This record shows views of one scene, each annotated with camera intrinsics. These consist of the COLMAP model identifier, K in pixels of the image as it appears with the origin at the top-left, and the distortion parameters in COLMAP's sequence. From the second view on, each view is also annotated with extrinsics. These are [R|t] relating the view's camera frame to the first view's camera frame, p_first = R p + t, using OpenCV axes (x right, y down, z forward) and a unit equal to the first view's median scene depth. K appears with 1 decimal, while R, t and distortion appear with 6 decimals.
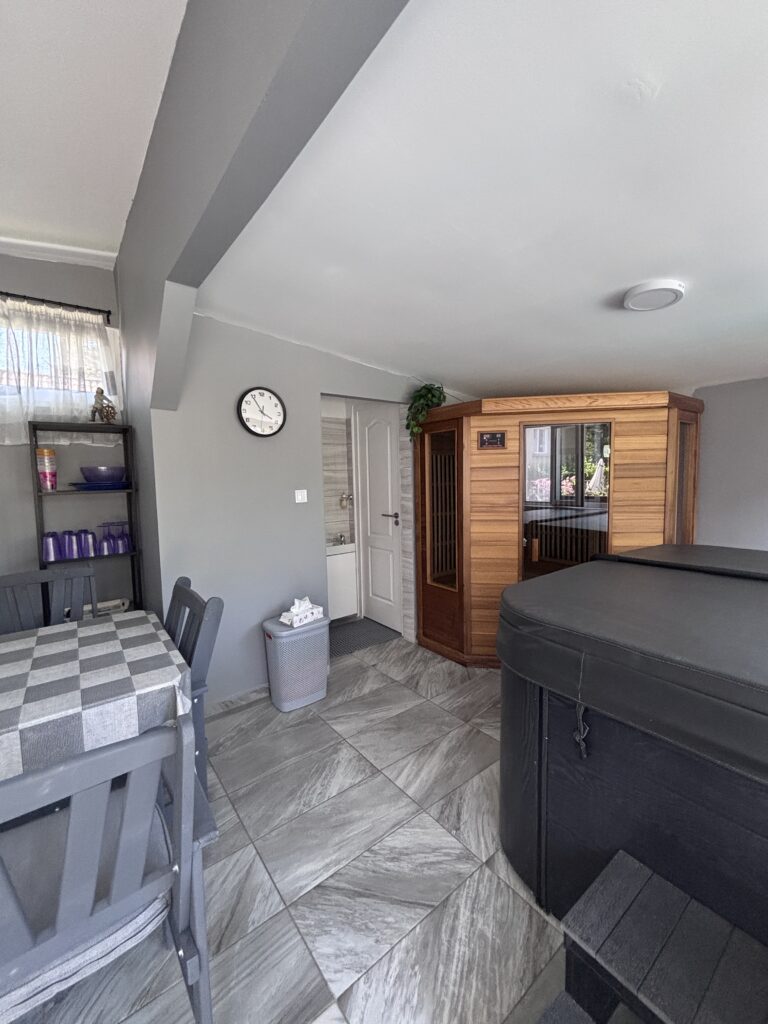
lens RADIAL K [[415.3, 0, 385.3], [0, 415.3, 510.6], [0, 0, 1]] dist [0.000162, 0.000756]
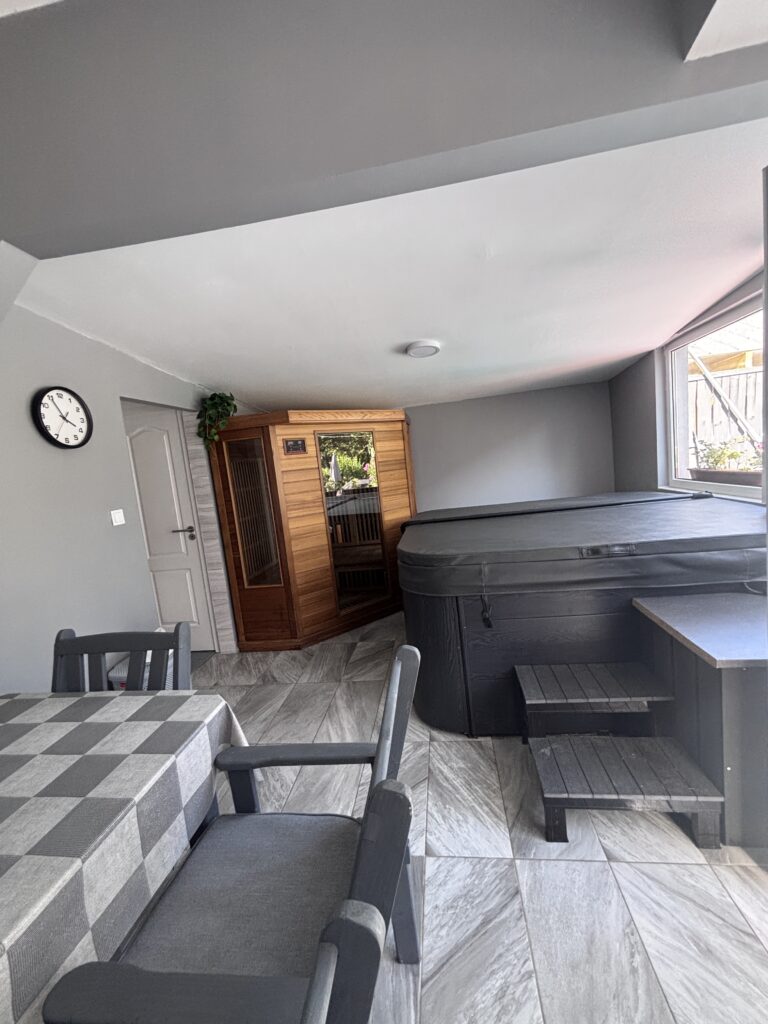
lens RADIAL K [[415.3, 0, 386.8], [0, 415.3, 511.0], [0, 0, 1]] dist [0.000162, 0.000756]
pose [[0.712339, -0.132671, 0.689182, -0.376445], [0.146514, 0.988446, 0.038843, -0.000653], [-0.686372, 0.073306, 0.723546, 0.010158]]
